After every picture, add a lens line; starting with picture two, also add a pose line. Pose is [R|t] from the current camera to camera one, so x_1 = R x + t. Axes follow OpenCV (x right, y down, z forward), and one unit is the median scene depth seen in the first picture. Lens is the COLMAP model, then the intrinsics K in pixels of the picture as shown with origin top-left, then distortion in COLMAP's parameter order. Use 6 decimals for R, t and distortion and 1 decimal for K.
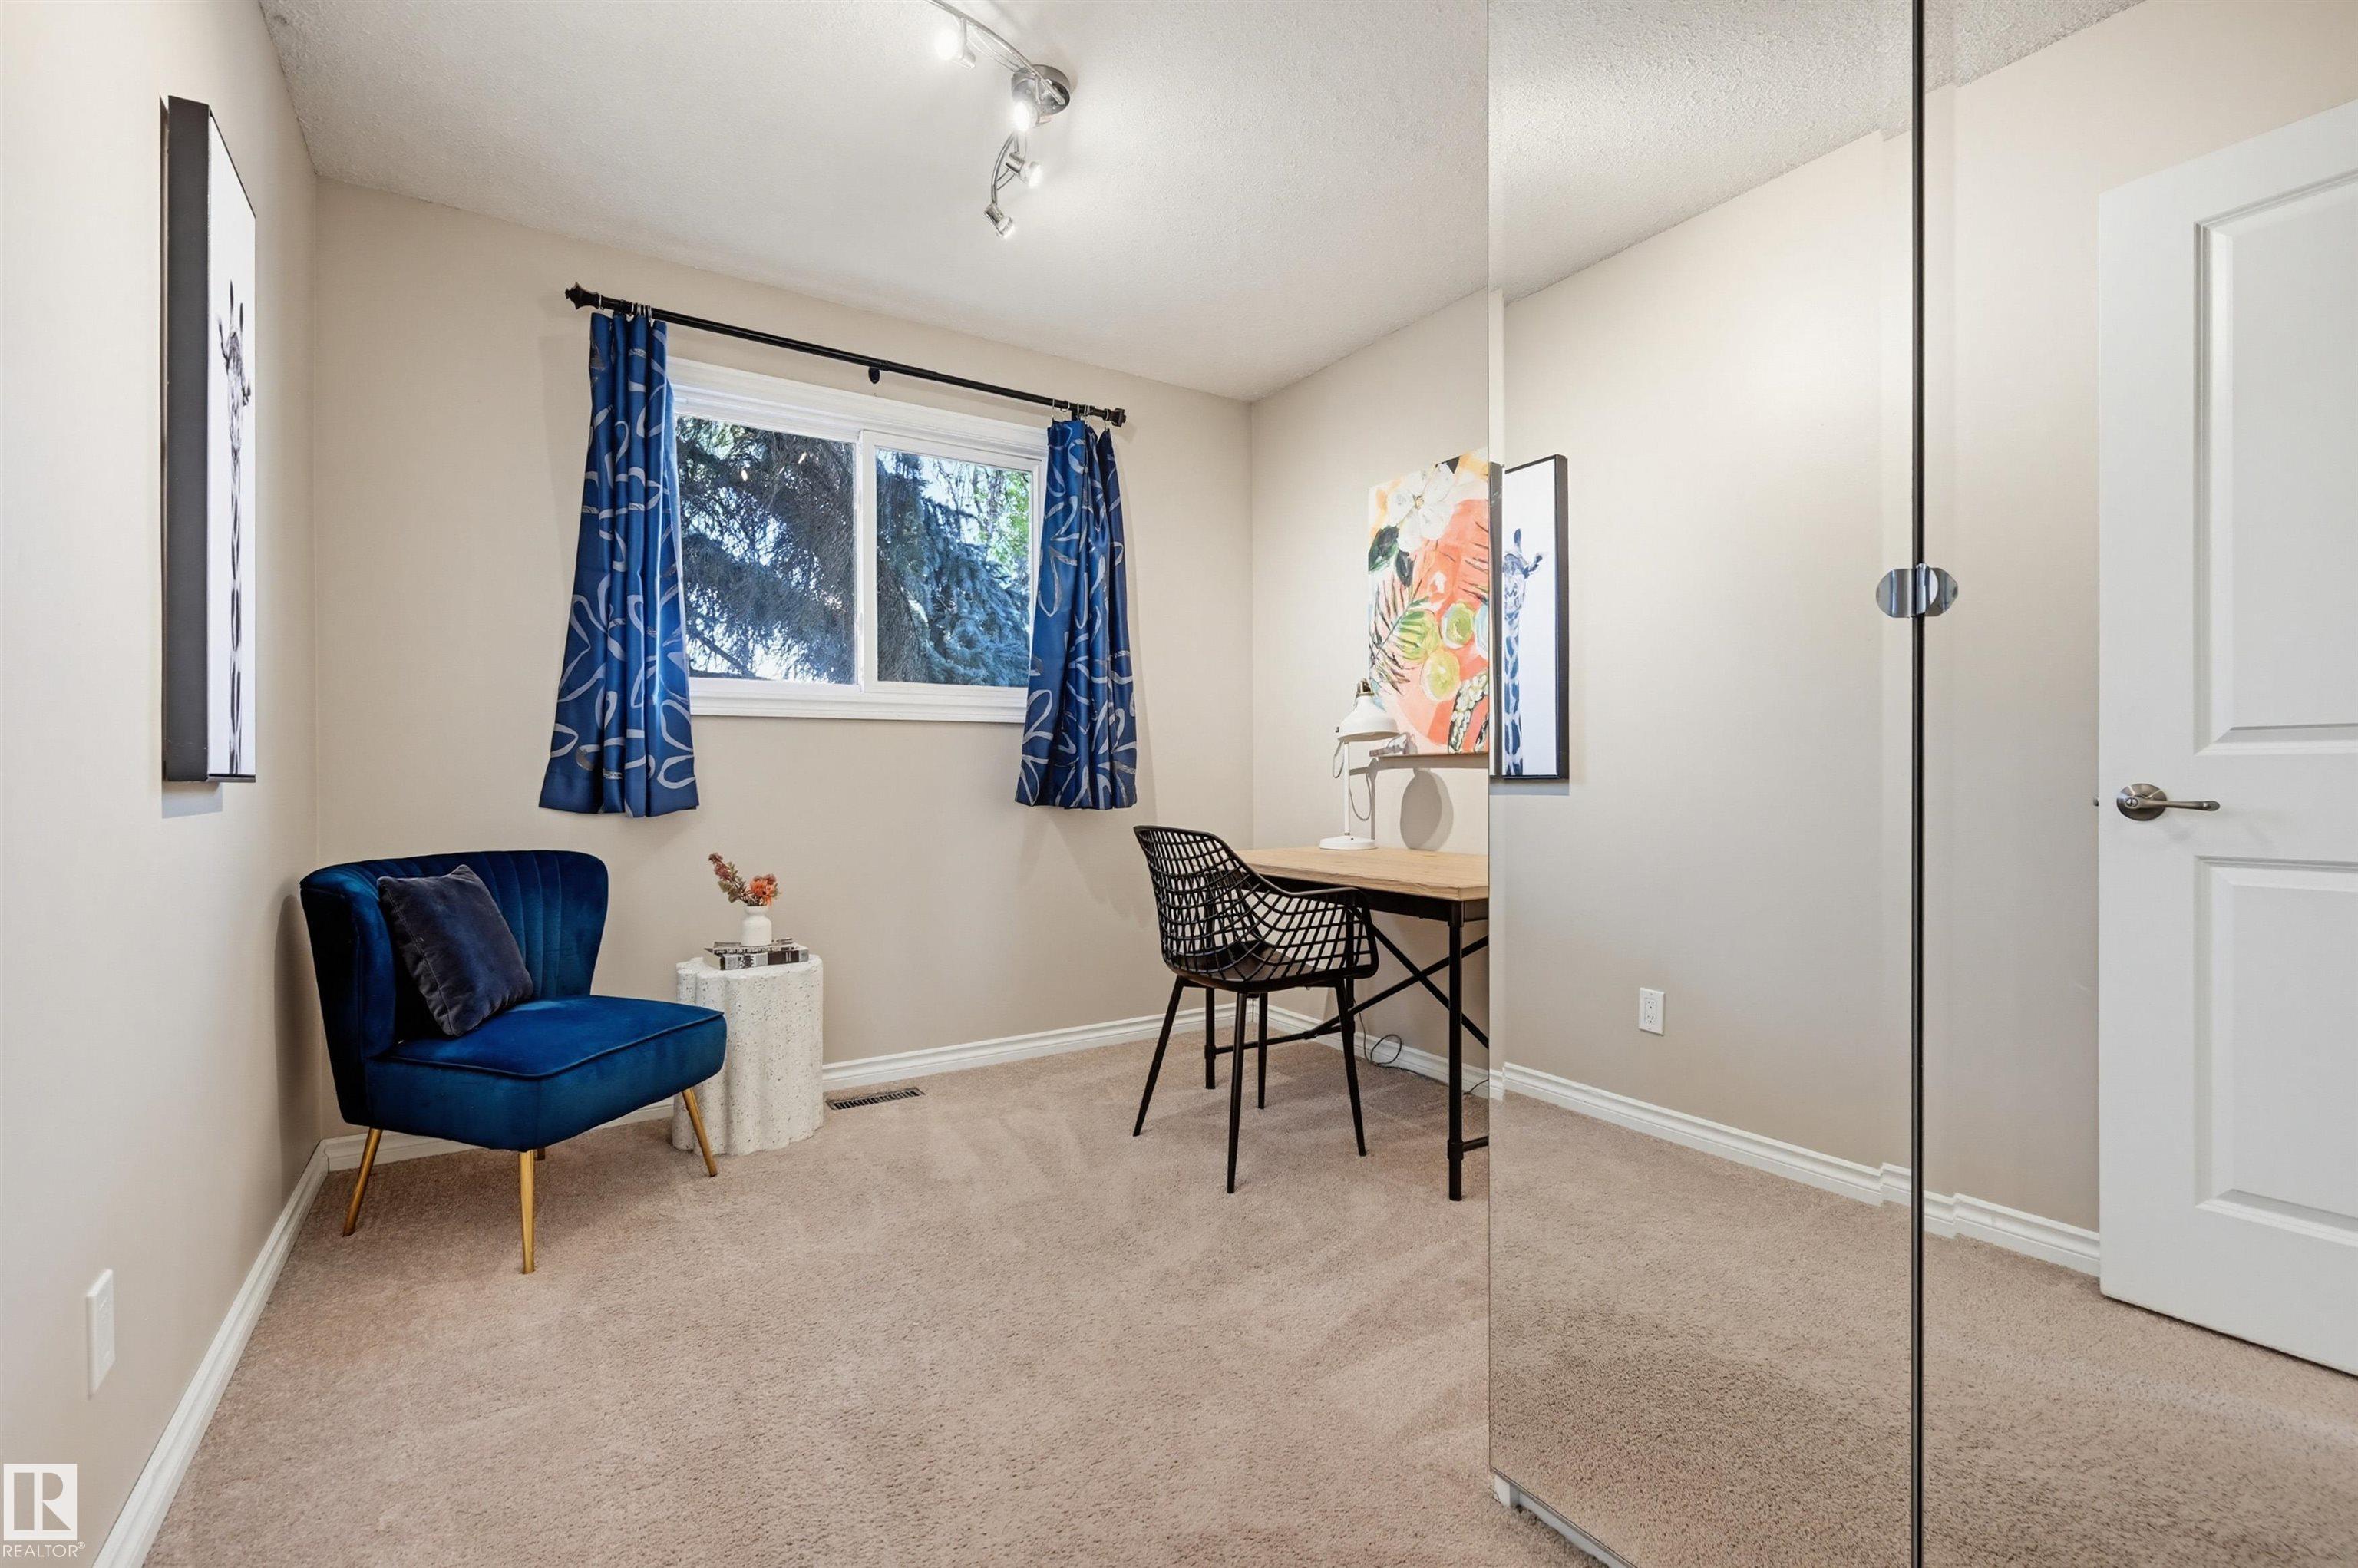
lens RADIAL K [[1030.3, 0, 1179.0], [0, 1030.3, 784.0], [0, 0, 1]] dist [0.000009, 0.000152]
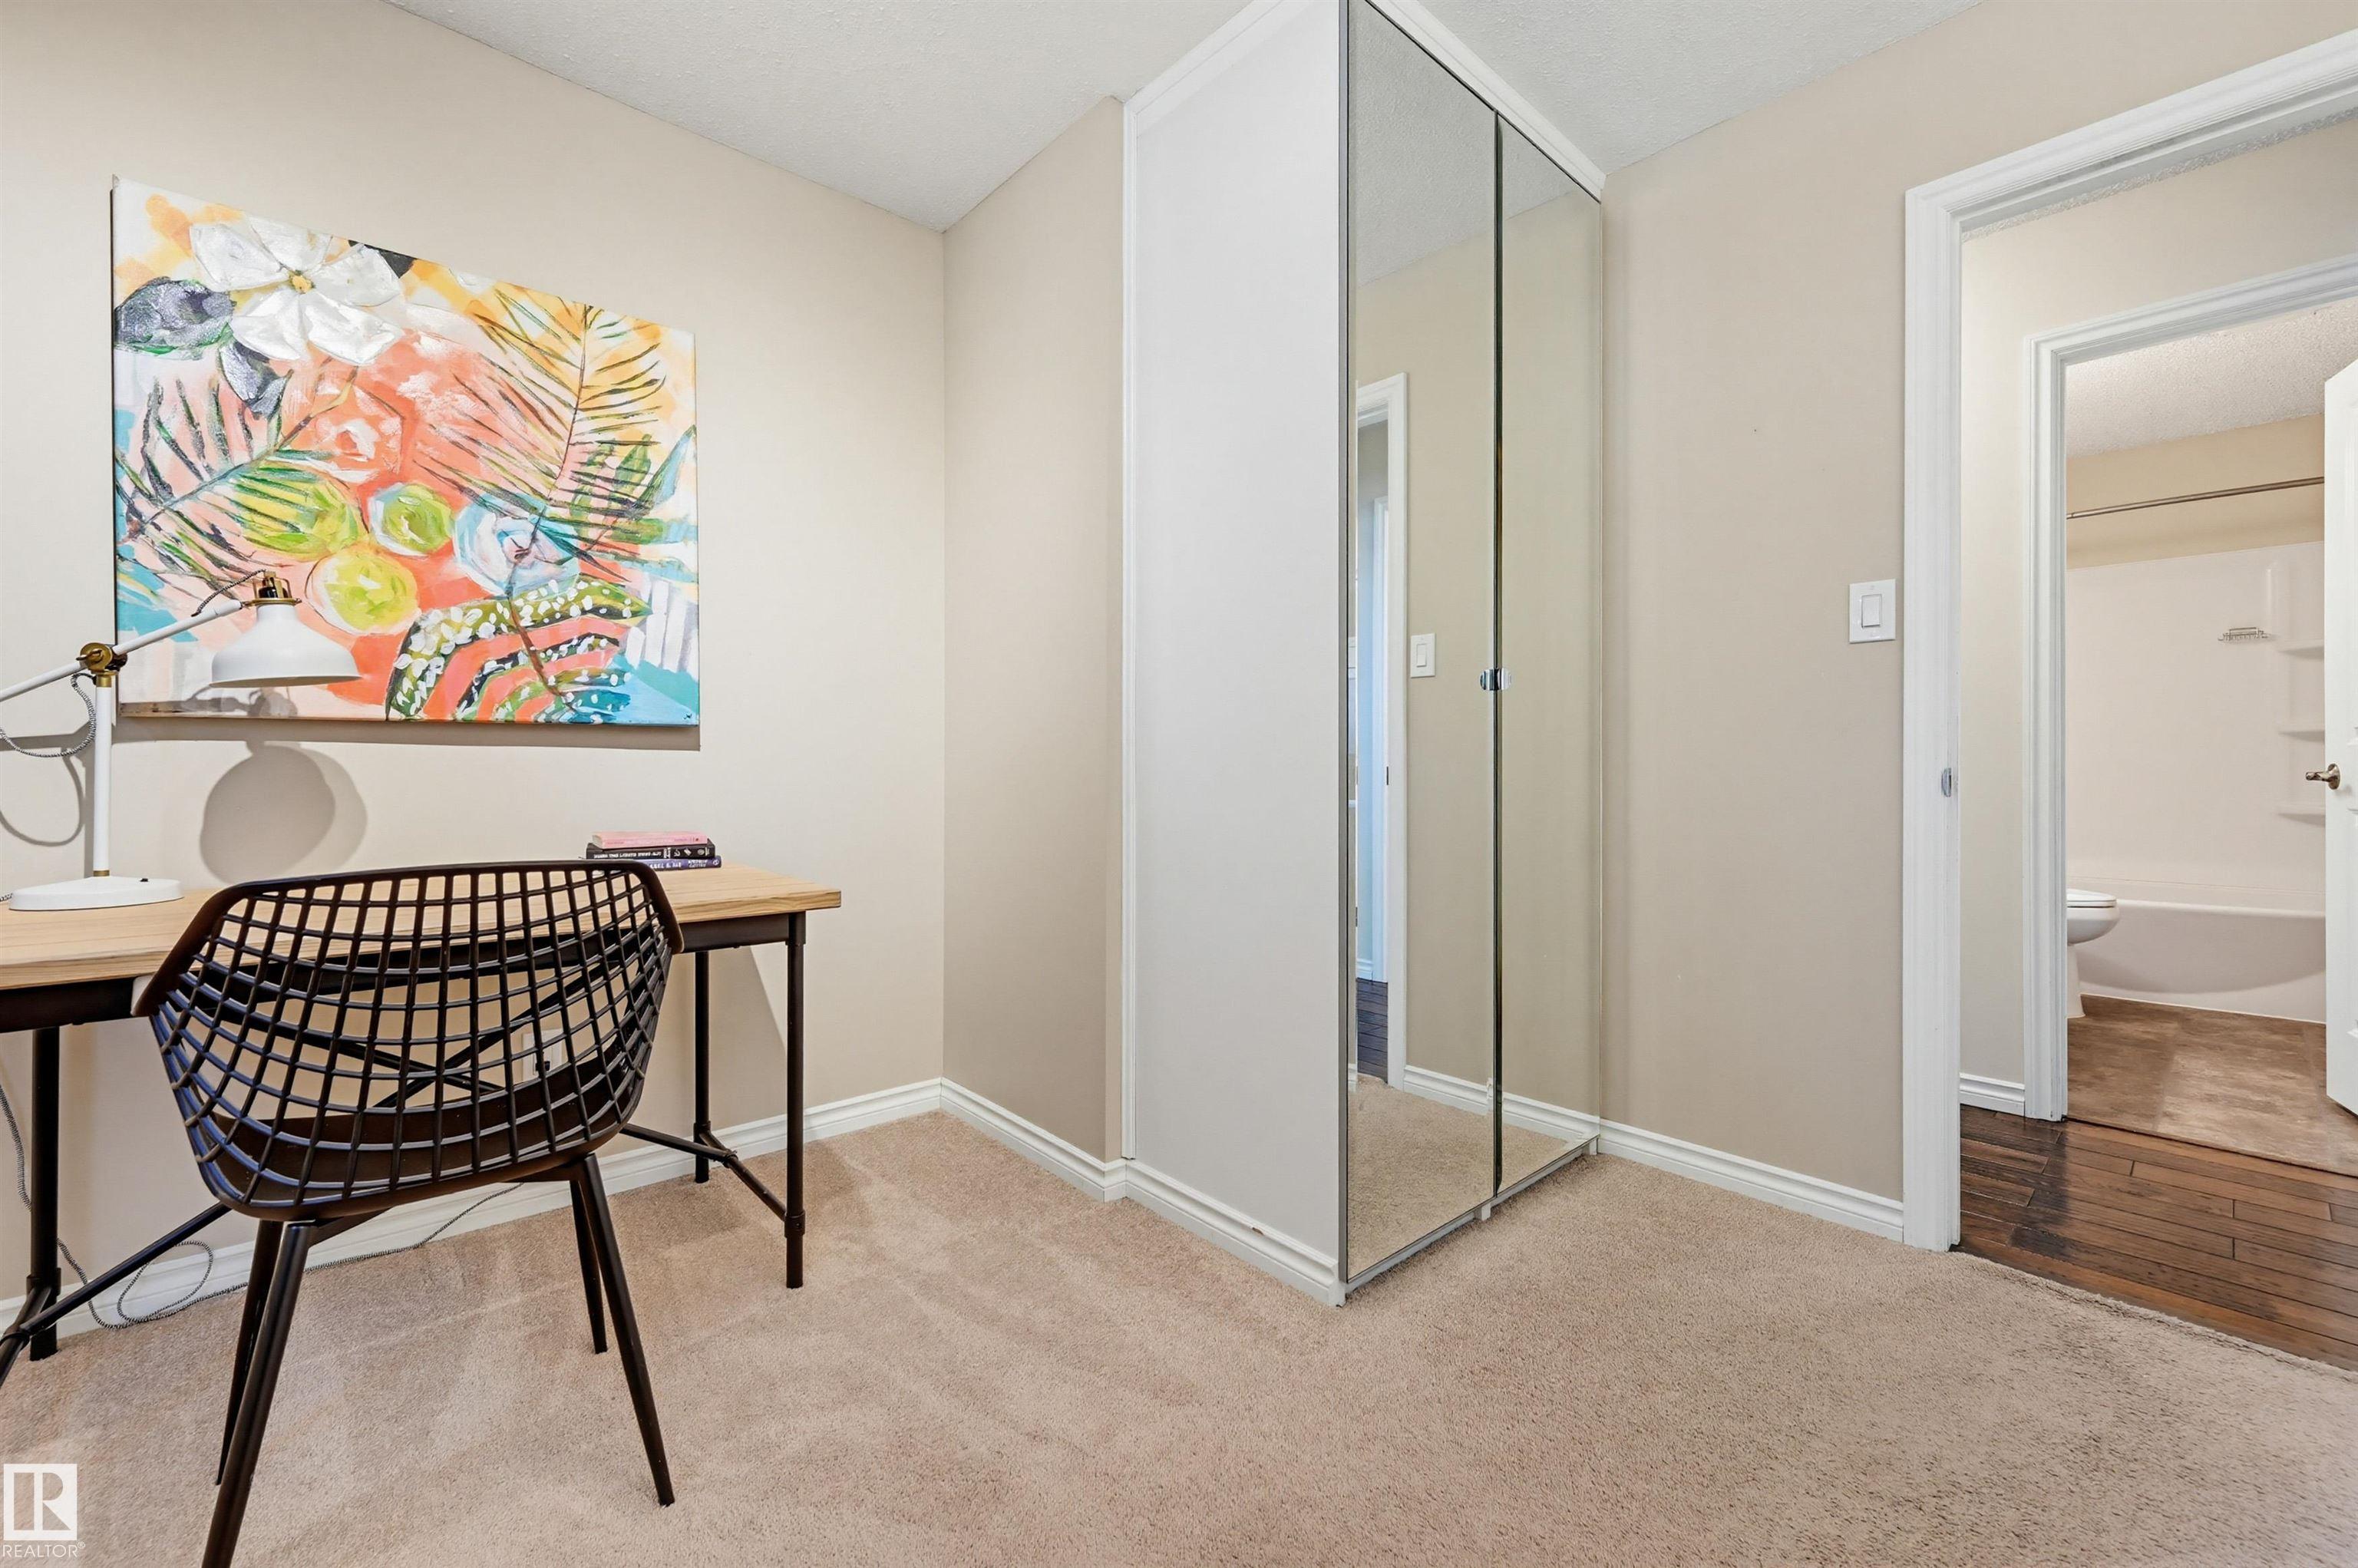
lens RADIAL K [[952.0, 0, 1180.9], [0, 952.0, 773.4], [0, 0, 1]] dist [0.002180, 0.000298]
pose [[-0.143489, 0.002790, 0.989648, -0.378856], [0.007183, 0.999973, -0.001778, 0.007618], [-0.989626, 0.006854, -0.143505, 0.606069]]
